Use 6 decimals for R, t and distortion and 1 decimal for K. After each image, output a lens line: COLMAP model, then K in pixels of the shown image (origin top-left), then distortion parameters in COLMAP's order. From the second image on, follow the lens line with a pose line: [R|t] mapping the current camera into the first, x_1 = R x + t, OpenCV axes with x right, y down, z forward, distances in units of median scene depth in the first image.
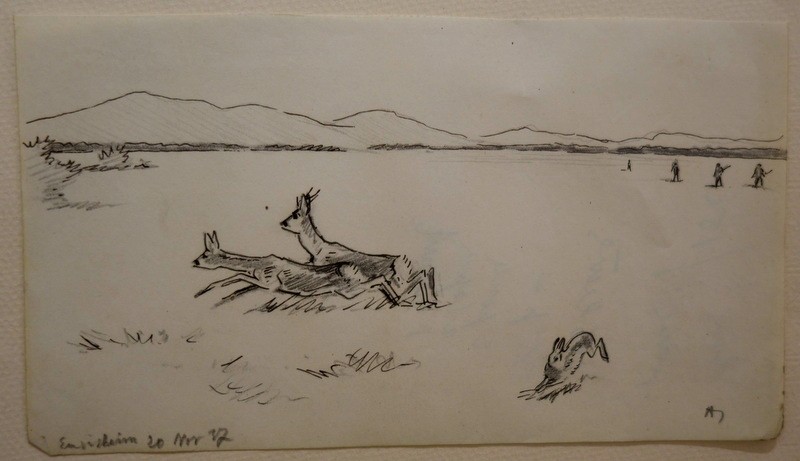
lens RADIAL K [[639.5, 0, 402.1], [0, 639.5, 227.0], [0, 0, 1]] dist [0.018471, 0.004499]
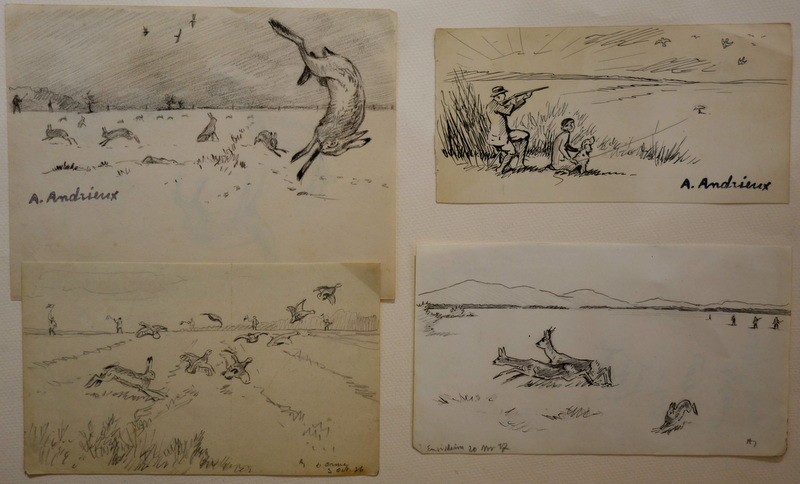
lens RADIAL K [[632.3, 0, 399.2], [0, 632.3, 243.1], [0, 0, 1]] dist [0.026070, -0.004828]
pose [[0.999474, 0.013770, -0.029371, -0.565635], [-0.013585, 0.999887, 0.006496, -0.331082], [0.029457, -0.006093, 0.999547, -1.022110]]
